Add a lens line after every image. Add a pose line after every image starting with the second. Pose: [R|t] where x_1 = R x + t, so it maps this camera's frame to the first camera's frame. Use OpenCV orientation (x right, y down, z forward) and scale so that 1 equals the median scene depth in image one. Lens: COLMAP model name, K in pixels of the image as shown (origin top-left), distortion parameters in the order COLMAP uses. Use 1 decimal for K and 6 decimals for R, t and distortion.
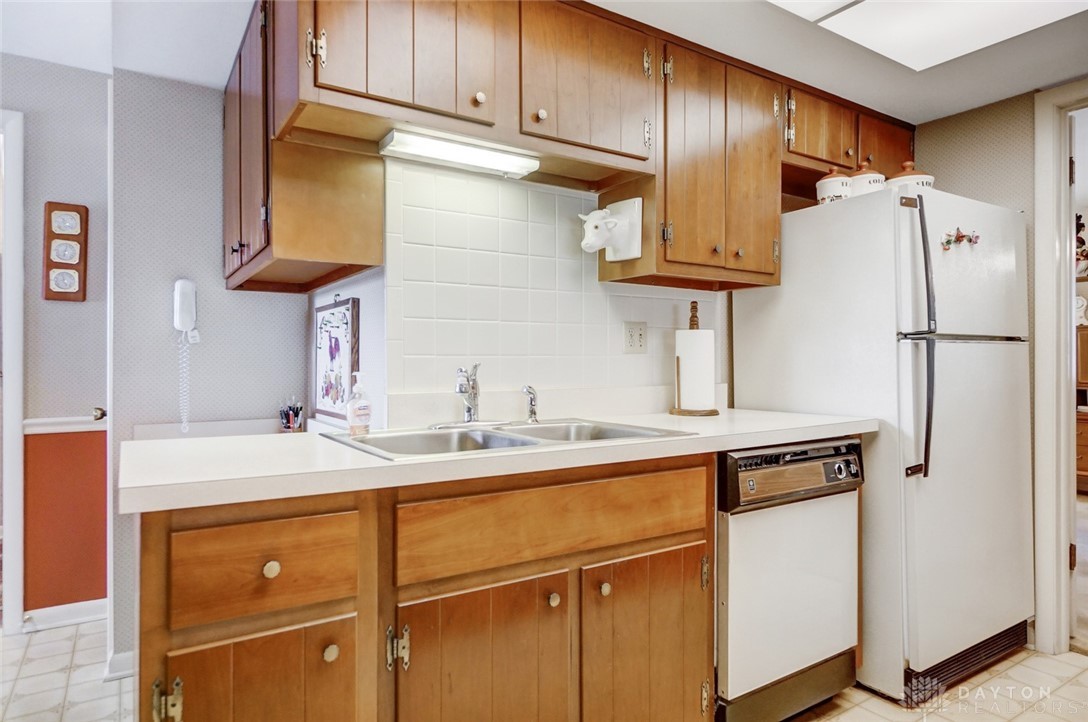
lens RADIAL K [[644.6, 0, 540.6], [0, 644.6, 356.2], [0, 0, 1]] dist [-0.001793, -0.002472]
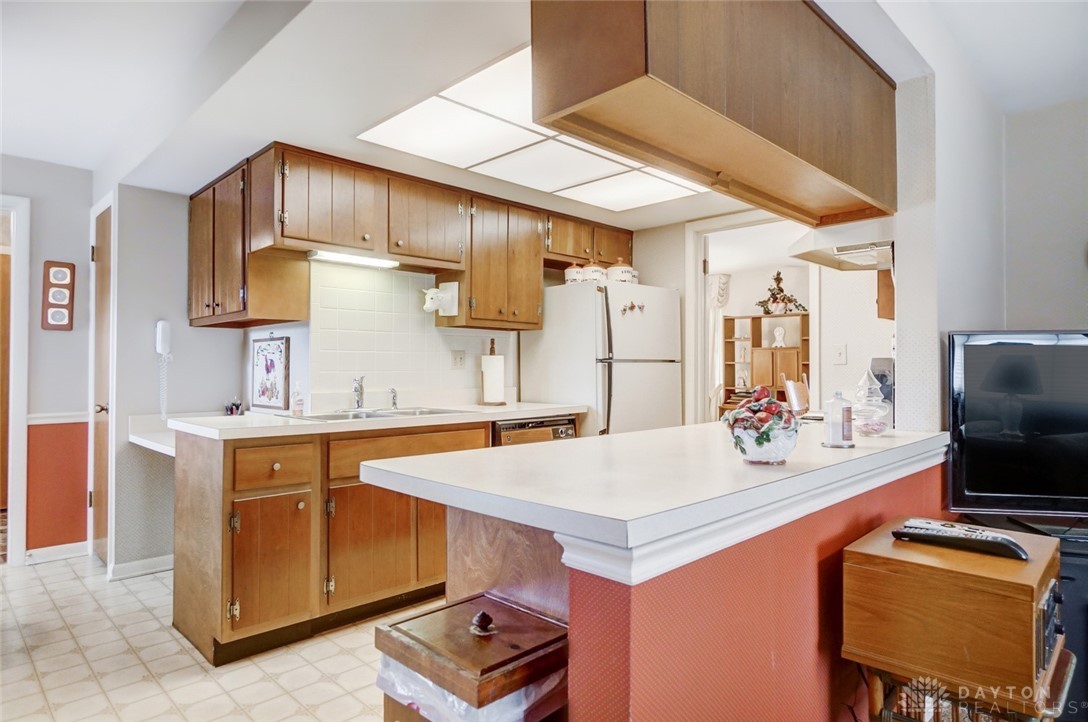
lens RADIAL K [[644.6, 0, 538.9], [0, 644.6, 354.5], [0, 0, 1]] dist [-0.001793, -0.002472]
pose [[0.980102, 0.005840, 0.198408, 0.023106], [-0.003290, 0.999908, -0.013179, -0.023486], [-0.198467, 0.012264, 0.980031, -0.771910]]
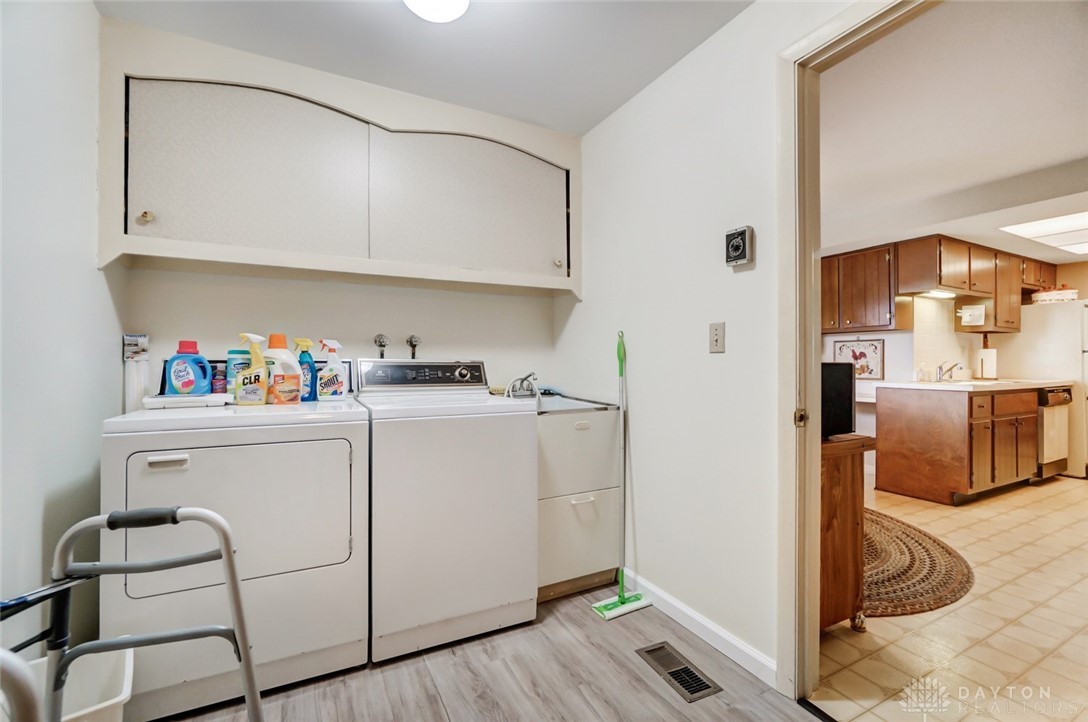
lens RADIAL K [[462.8, 0, 545.4], [0, 462.8, 357.3], [0, 0, 1]] dist [0.000768, -0.000170]
pose [[0.995408, 0.001438, -0.095717, -1.618237], [-0.001780, 0.999992, -0.003486, 0.004751], [0.095712, 0.003641, 0.995402, -1.279499]]
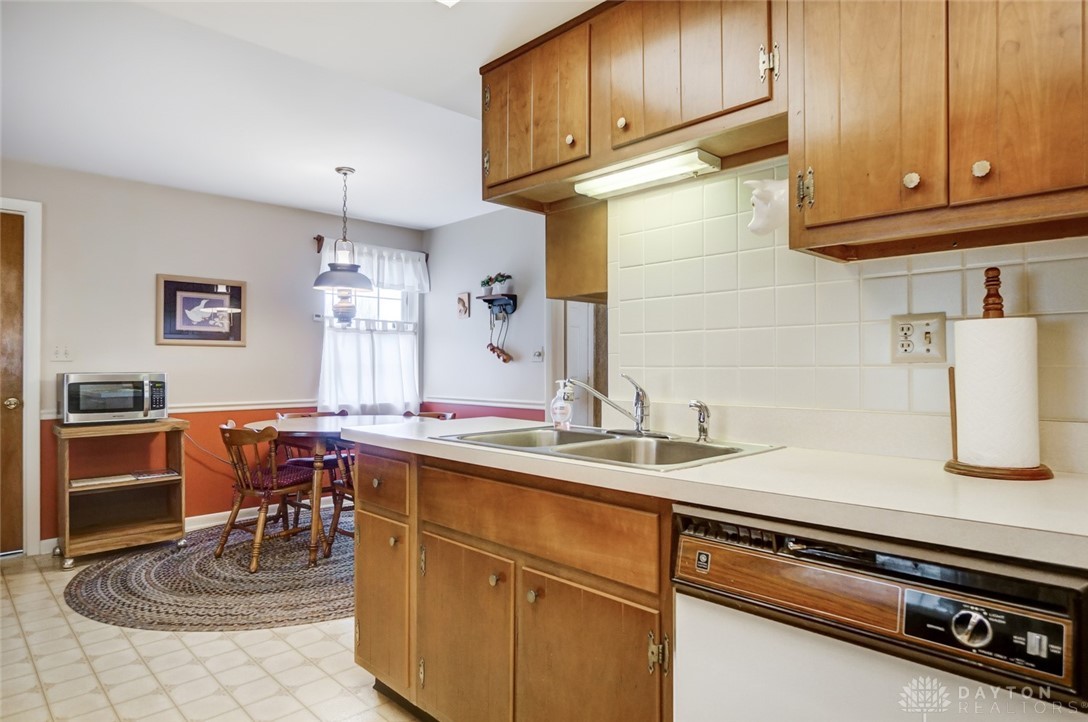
lens RADIAL K [[644.6, 0, 540.3], [0, 644.6, 357.4], [0, 0, 1]] dist [-0.001793, -0.002472]
pose [[0.184099, -0.011407, -0.982841, 0.788920], [0.009124, 0.999909, -0.009896, -0.007307], [0.982865, -0.007145, 0.184187, 0.580576]]
